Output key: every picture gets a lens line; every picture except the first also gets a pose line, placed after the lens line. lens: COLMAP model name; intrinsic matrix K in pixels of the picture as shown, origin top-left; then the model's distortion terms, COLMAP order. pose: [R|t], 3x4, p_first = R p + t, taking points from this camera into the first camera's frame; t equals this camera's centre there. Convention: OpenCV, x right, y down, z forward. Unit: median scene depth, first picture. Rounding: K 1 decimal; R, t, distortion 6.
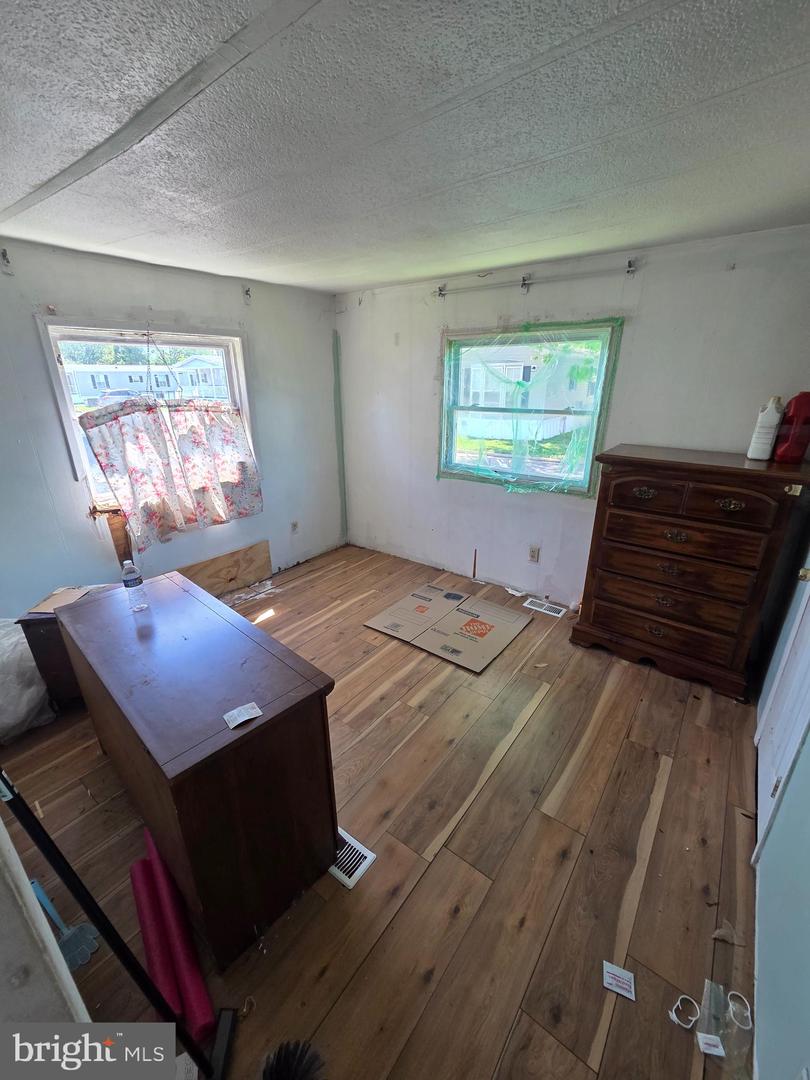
lens RADIAL K [[446.3, 0, 404.9], [0, 446.3, 543.2], [0, 0, 1]] dist [0.003596, 0.000254]
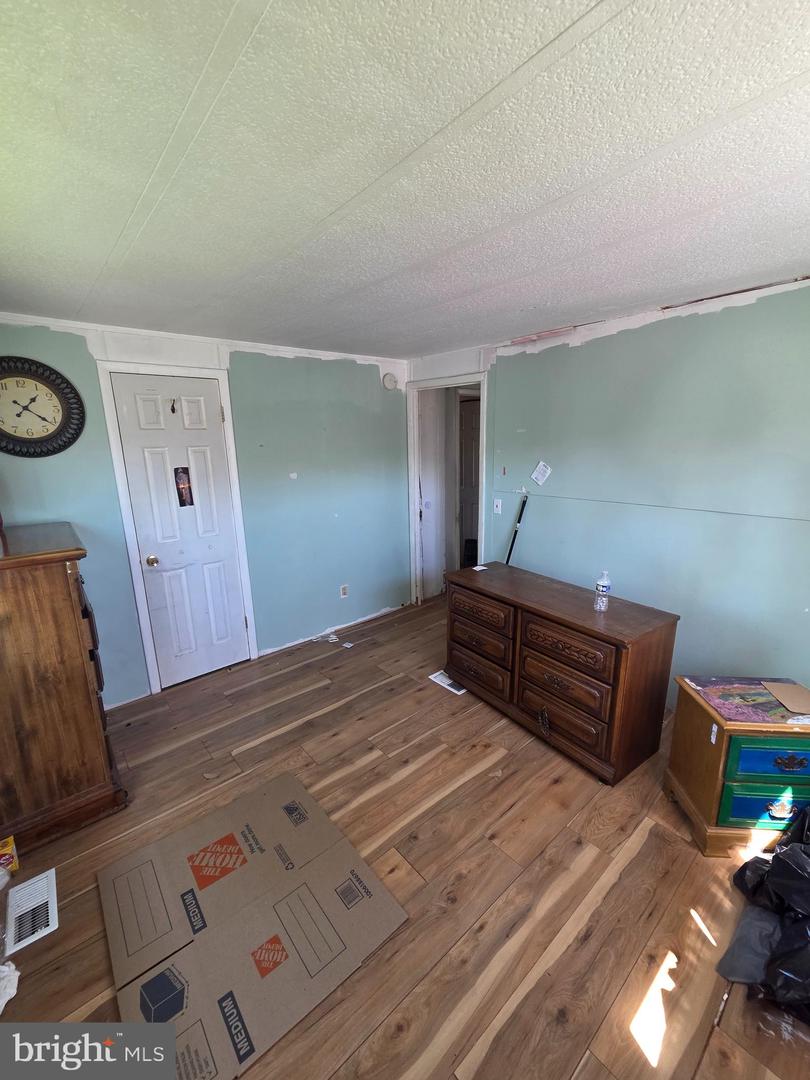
lens RADIAL K [[446.3, 0, 403.4], [0, 446.3, 540.7], [0, 0, 1]] dist [0.003596, 0.000254]
pose [[-0.976560, -0.020567, 0.214259, -0.245514], [0.101449, 0.833945, 0.542442, -0.576316], [-0.189837, 0.551464, -0.812311, 1.549722]]
